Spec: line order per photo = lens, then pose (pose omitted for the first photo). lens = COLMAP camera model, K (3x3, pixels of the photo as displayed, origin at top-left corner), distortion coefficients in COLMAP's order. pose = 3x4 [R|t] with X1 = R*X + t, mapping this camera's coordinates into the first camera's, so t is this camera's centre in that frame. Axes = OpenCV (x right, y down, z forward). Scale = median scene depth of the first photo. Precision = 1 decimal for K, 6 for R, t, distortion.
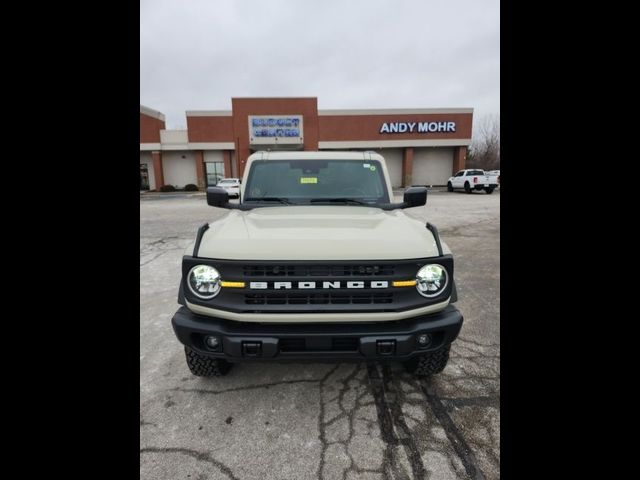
lens RADIAL K [[337.8, 0, 320.7], [0, 337.8, 238.0], [0, 0, 1]] dist [-0.001788, -0.000338]
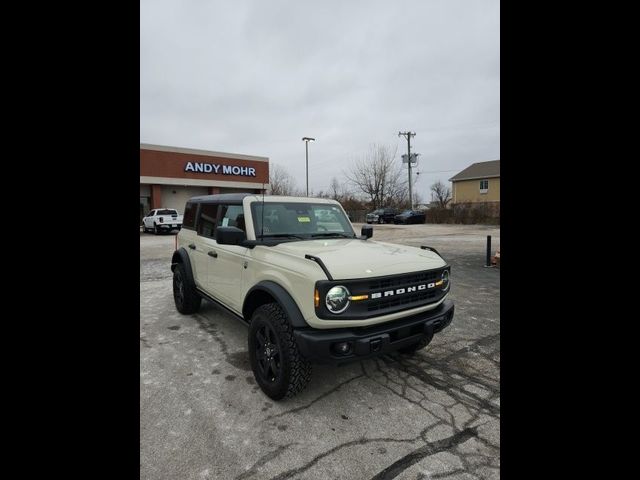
lens RADIAL K [[337.8, 0, 320.7], [0, 337.8, 238.0], [0, 0, 1]] dist [-0.001788, -0.000338]
pose [[0.811677, -0.027203, 0.583472, -1.034783], [0.093203, 0.992148, -0.083399, 0.002204], [-0.576622, 0.122075, 0.807839, 0.004491]]
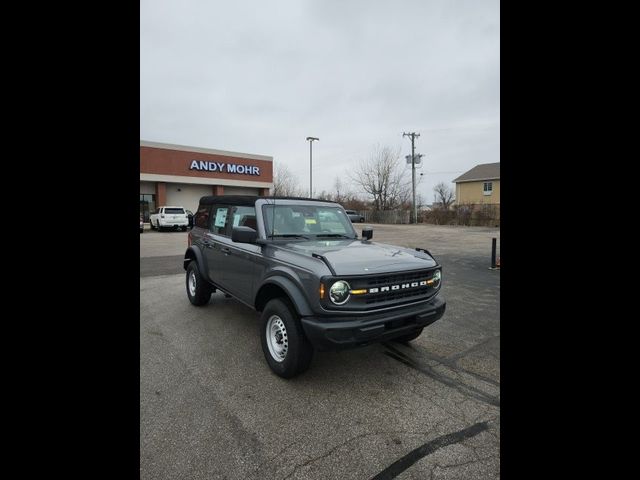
lens RADIAL K [[344.5, 0, 318.8], [0, 344.5, 241.9], [0, 0, 1]] dist [0.001605, 0.000118]
pose [[0.818343, -0.022514, 0.574289, -1.167098], [0.076743, 0.994565, -0.070366, 0.008610], [-0.569584, 0.101656, 0.815623, -0.155285]]
